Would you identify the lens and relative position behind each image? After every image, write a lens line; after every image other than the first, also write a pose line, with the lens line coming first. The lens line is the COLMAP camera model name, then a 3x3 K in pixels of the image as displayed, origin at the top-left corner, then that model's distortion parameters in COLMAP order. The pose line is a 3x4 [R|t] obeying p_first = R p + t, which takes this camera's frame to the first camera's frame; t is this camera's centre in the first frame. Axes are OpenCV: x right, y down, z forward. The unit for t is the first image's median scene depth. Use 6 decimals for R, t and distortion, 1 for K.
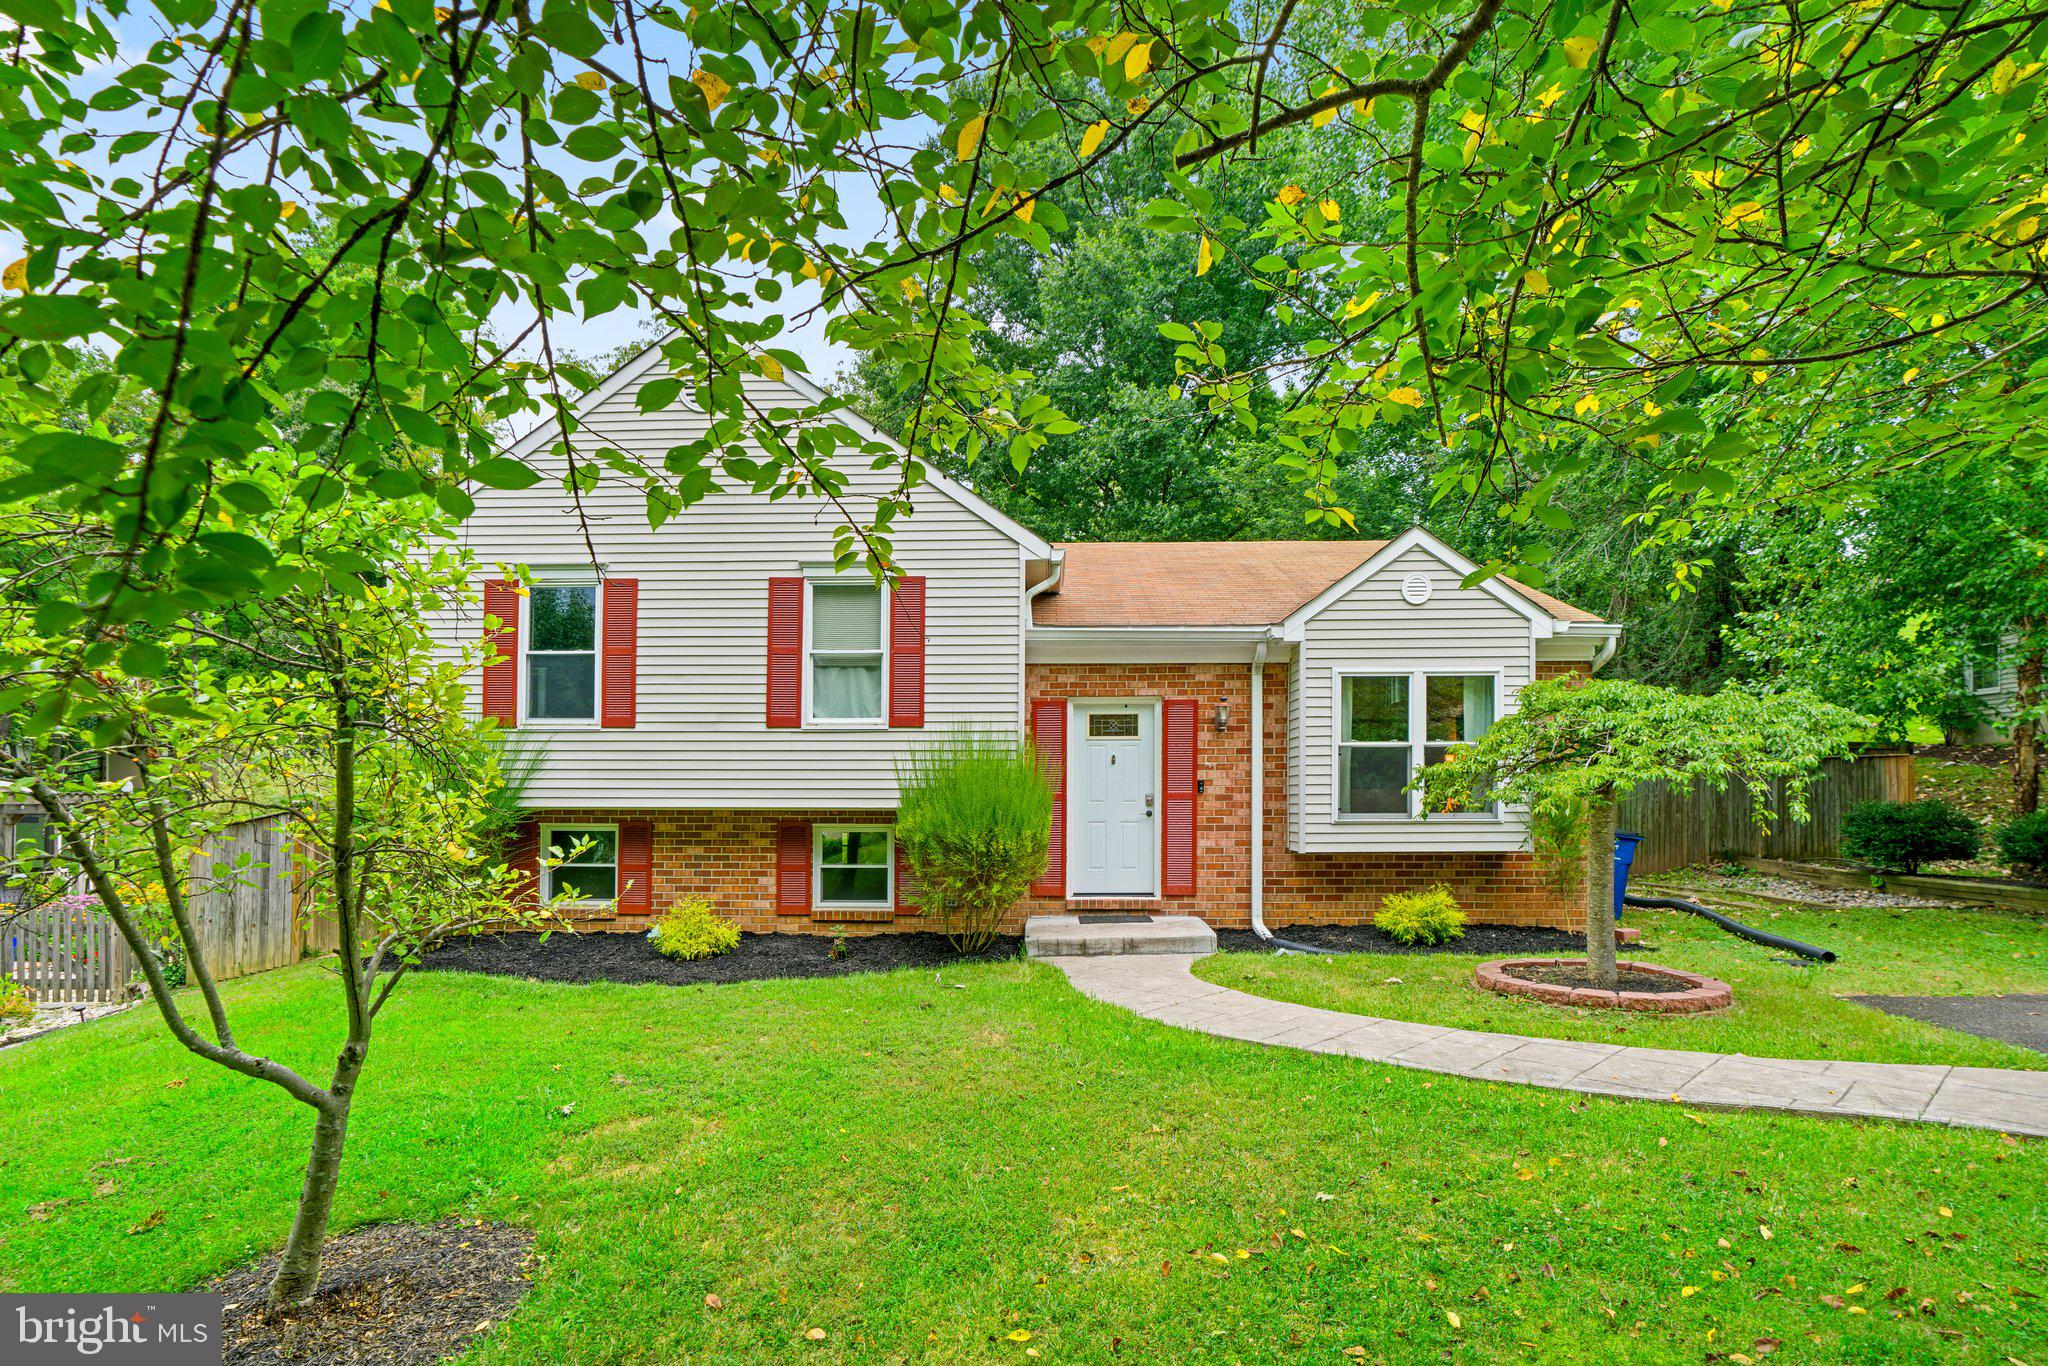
lens RADIAL K [[914.6, 0, 1054.0], [0, 914.6, 678.9], [0, 0, 1]] dist [-0.002343, 0.000071]
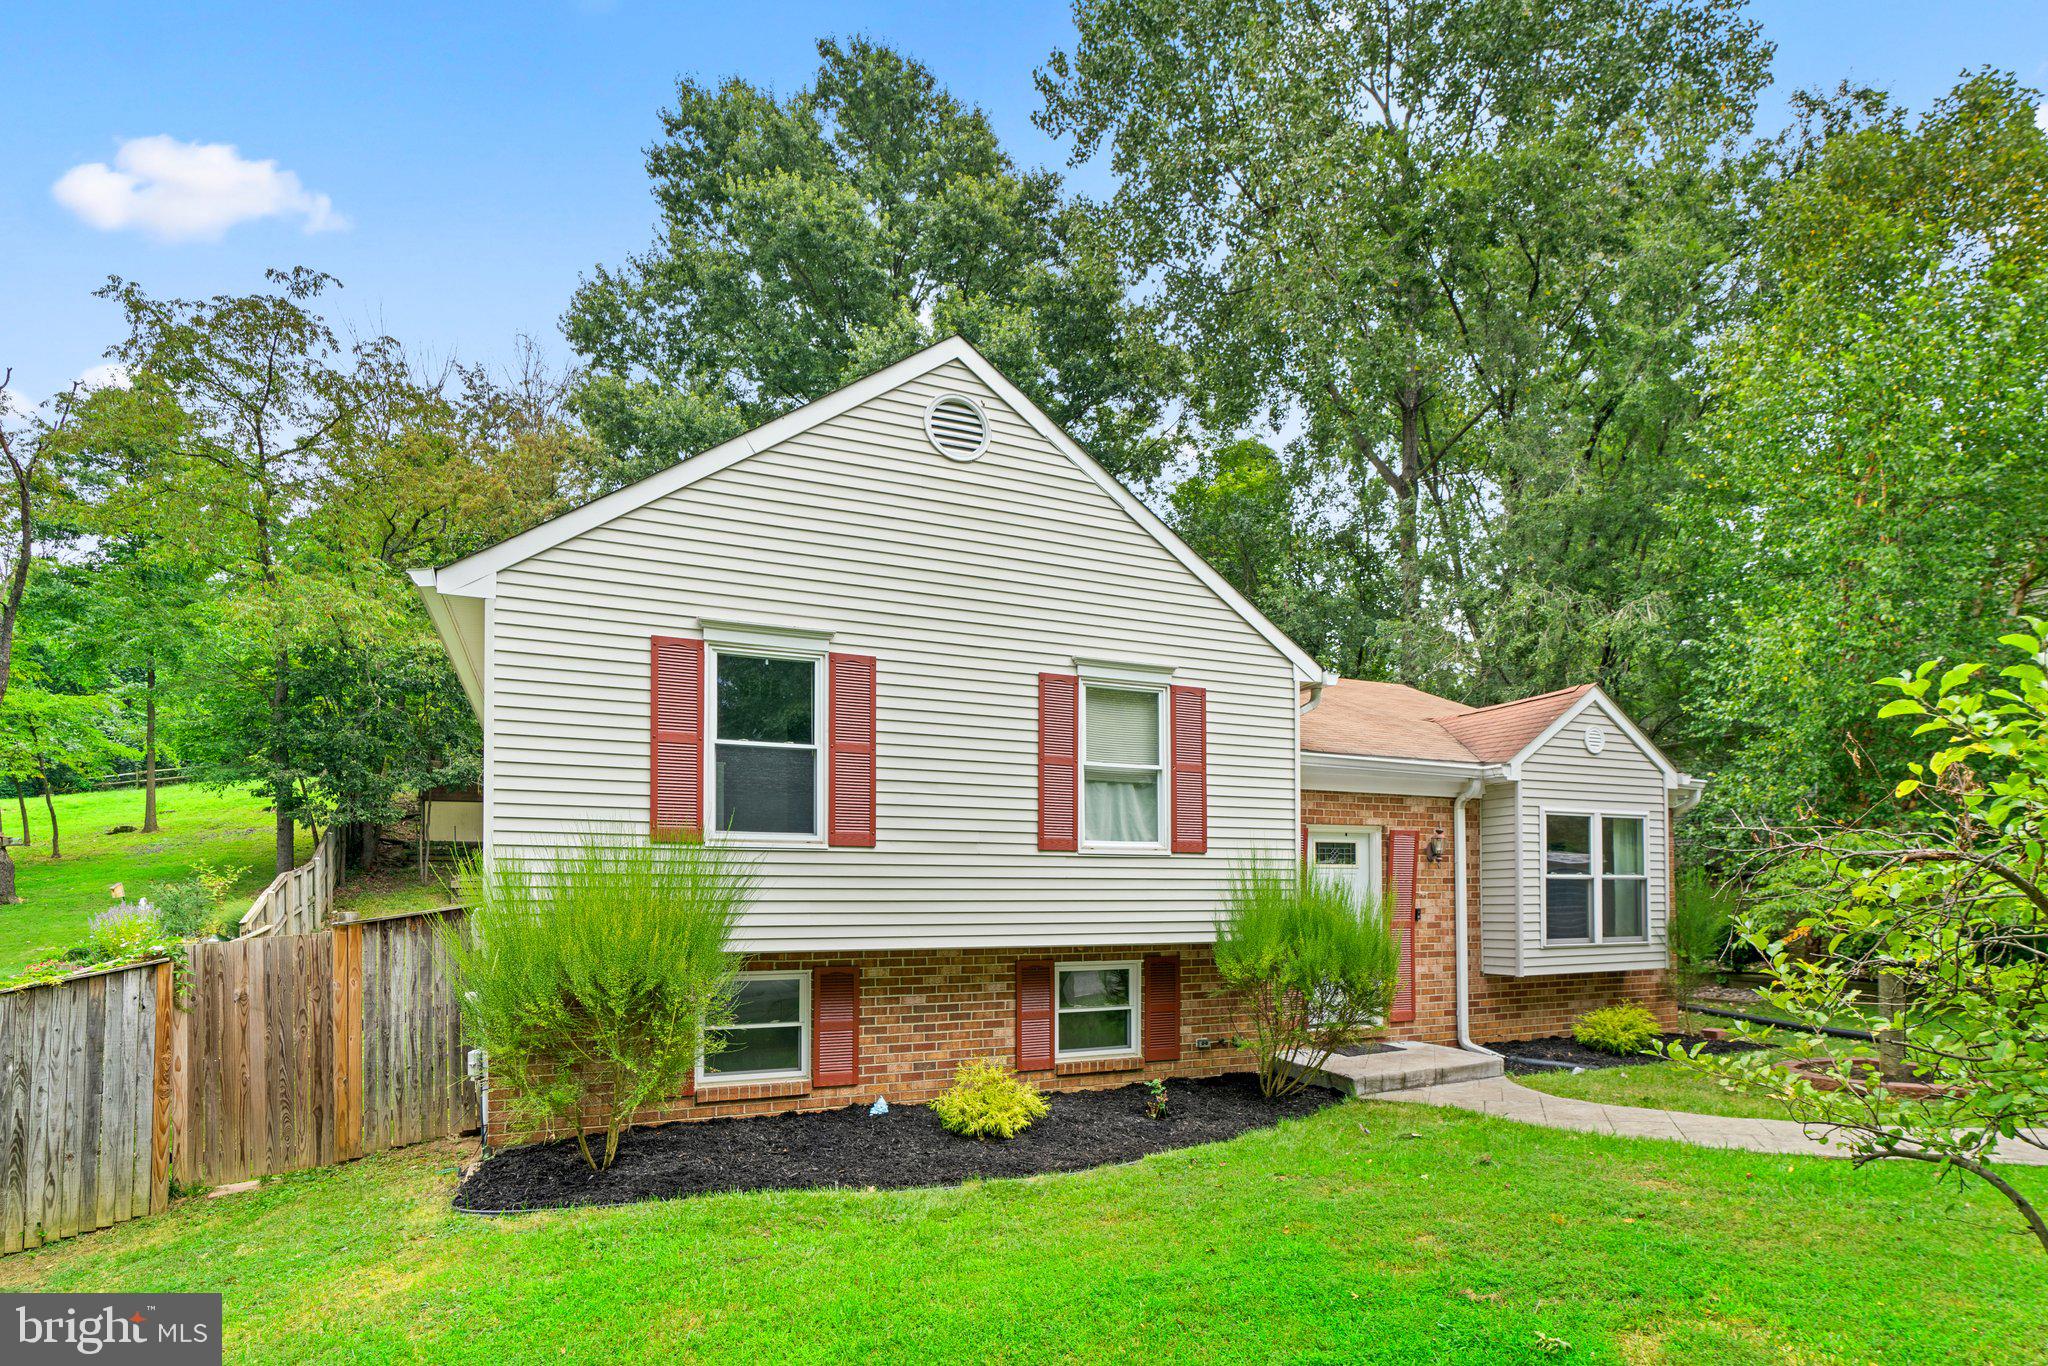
lens RADIAL K [[936.1, 0, 1188.9], [0, 936.1, 781.5], [0, 0, 1]] dist [-0.002418, -0.000193]
pose [[0.904225, 0.051707, 0.423915, -0.549144], [-0.053345, 0.998544, -0.008011, -0.010863], [-0.423712, -0.015370, 0.905667, 0.159349]]
